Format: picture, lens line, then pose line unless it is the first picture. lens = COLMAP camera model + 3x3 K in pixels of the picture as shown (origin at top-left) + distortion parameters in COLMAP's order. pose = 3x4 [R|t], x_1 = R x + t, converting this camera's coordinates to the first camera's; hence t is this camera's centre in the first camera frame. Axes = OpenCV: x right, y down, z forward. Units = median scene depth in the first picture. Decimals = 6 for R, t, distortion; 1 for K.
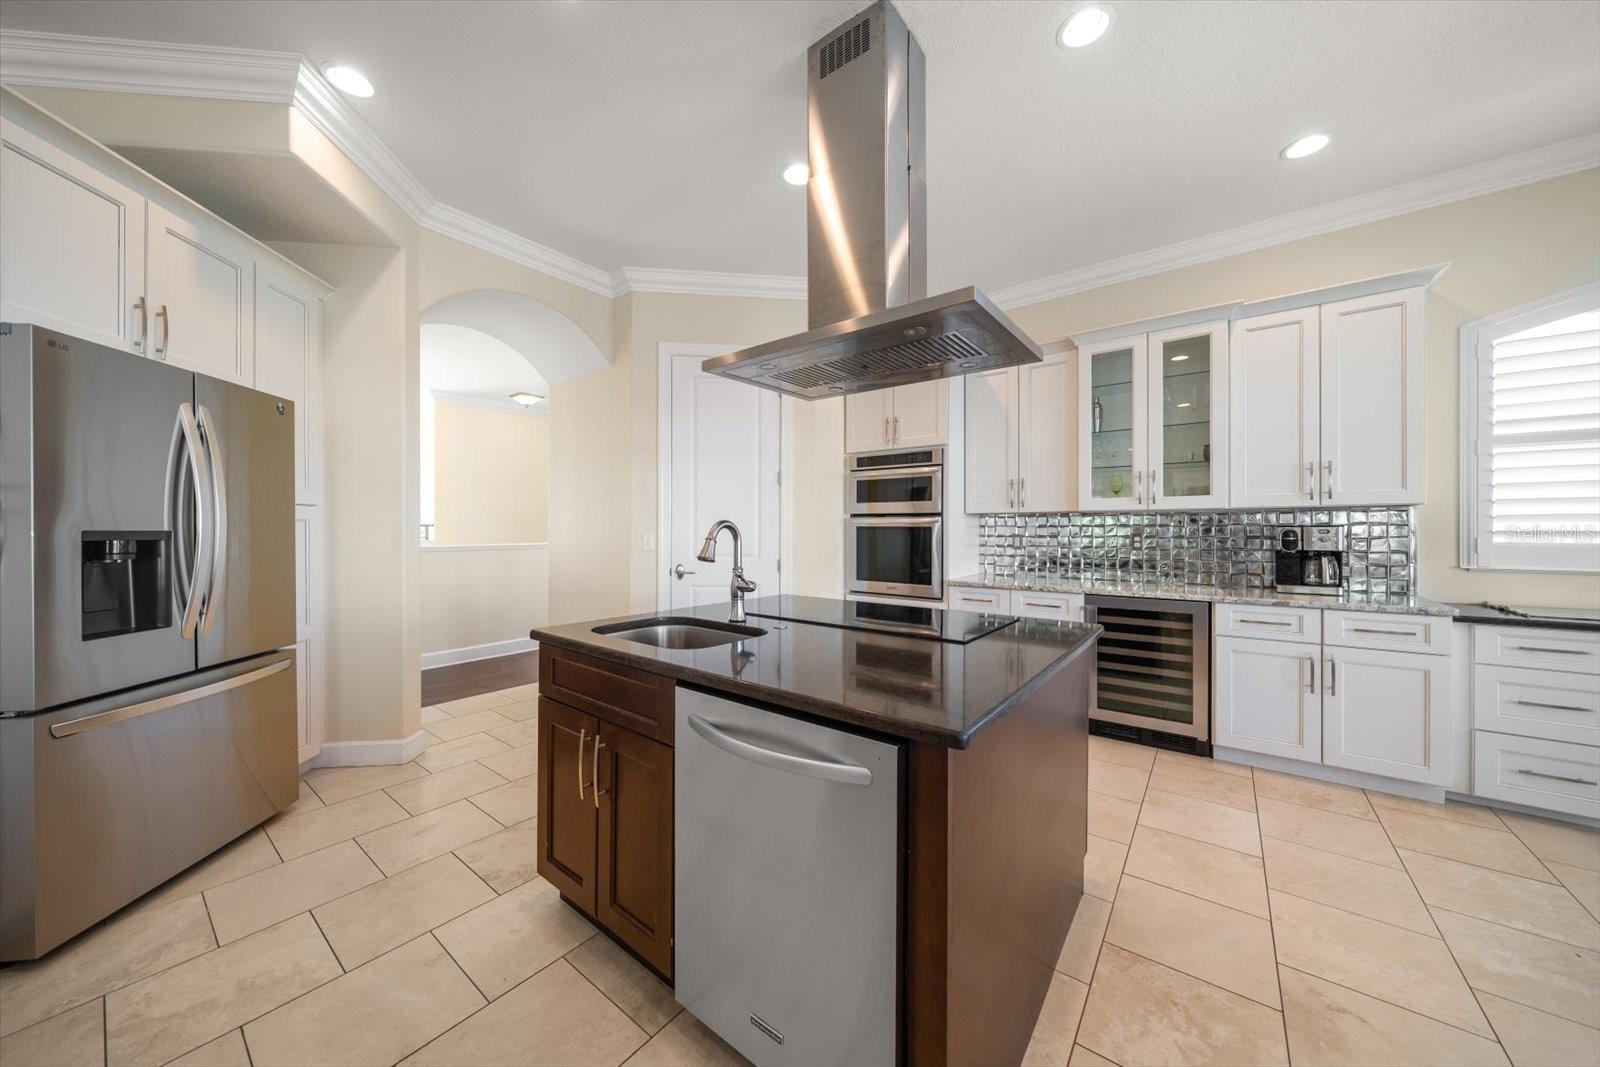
lens RADIAL K [[553.8, 0, 797.0], [0, 553.8, 530.4], [0, 0, 1]] dist [-0.004522, -0.000269]
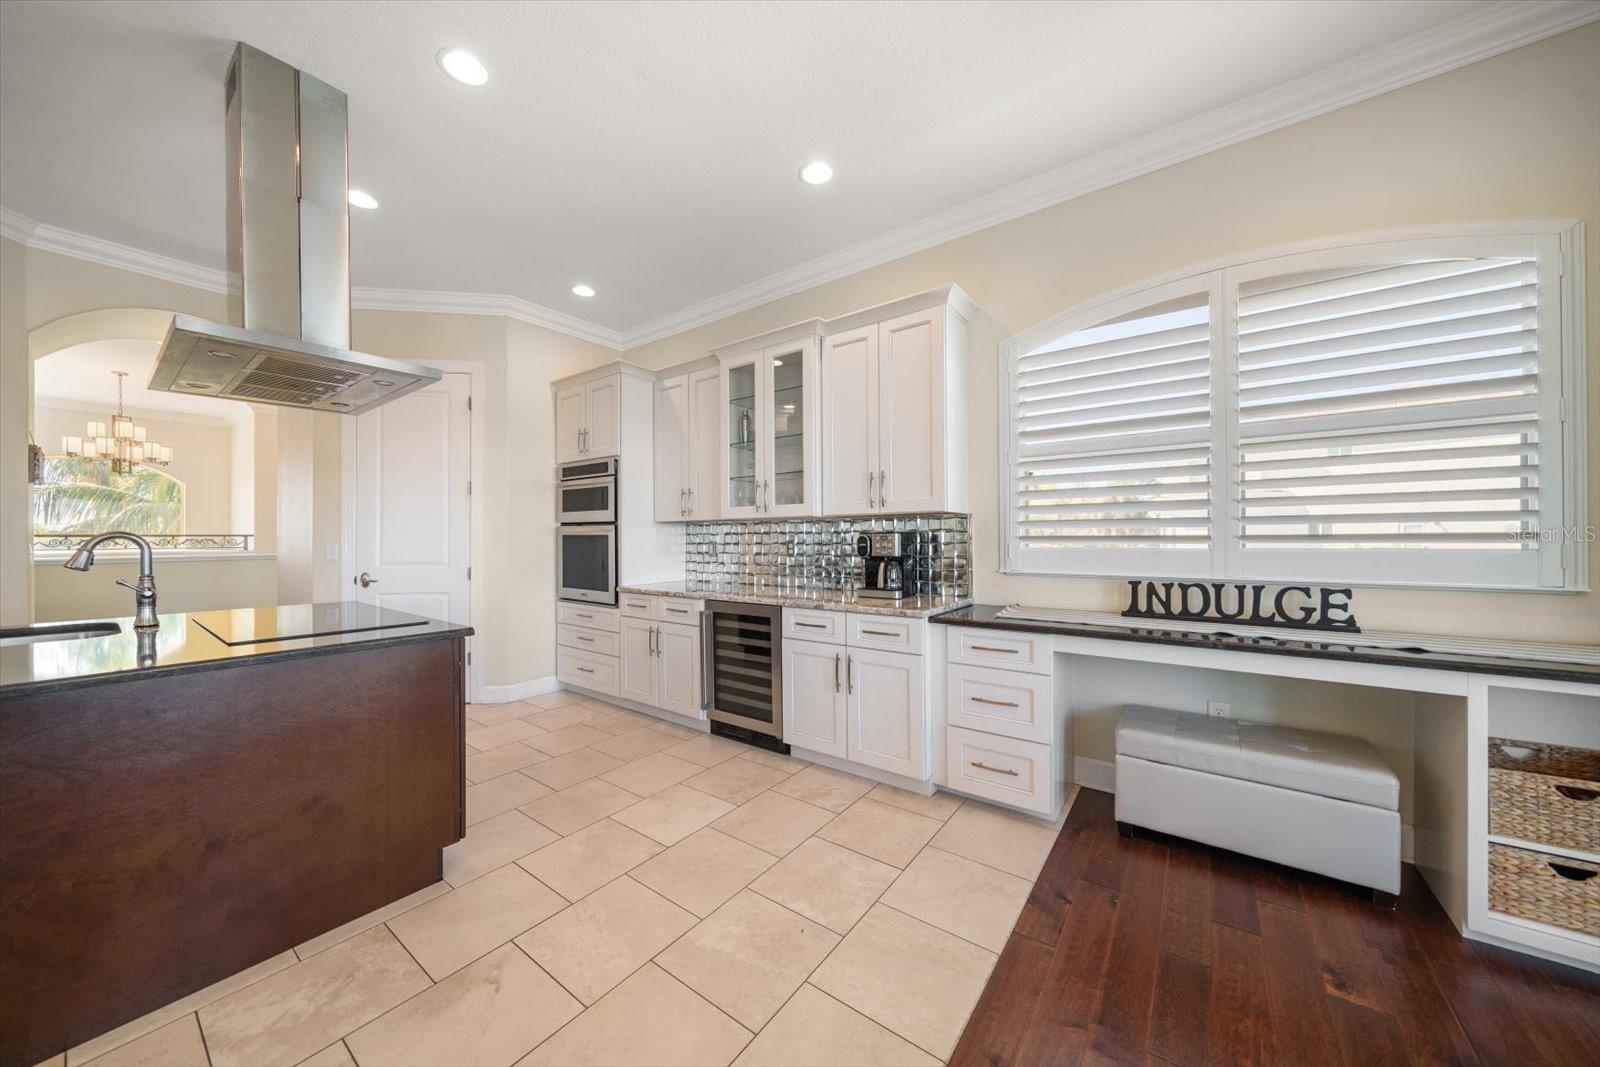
lens RADIAL K [[553.8, 0, 799.5], [0, 553.8, 535.3], [0, 0, 1]] dist [-0.004522, -0.000269]
pose [[0.999794, -0.005413, 0.019586, 0.690618], [0.005496, 0.999976, -0.004195, 0.000328], [-0.019563, 0.004302, 0.999799, -0.045632]]
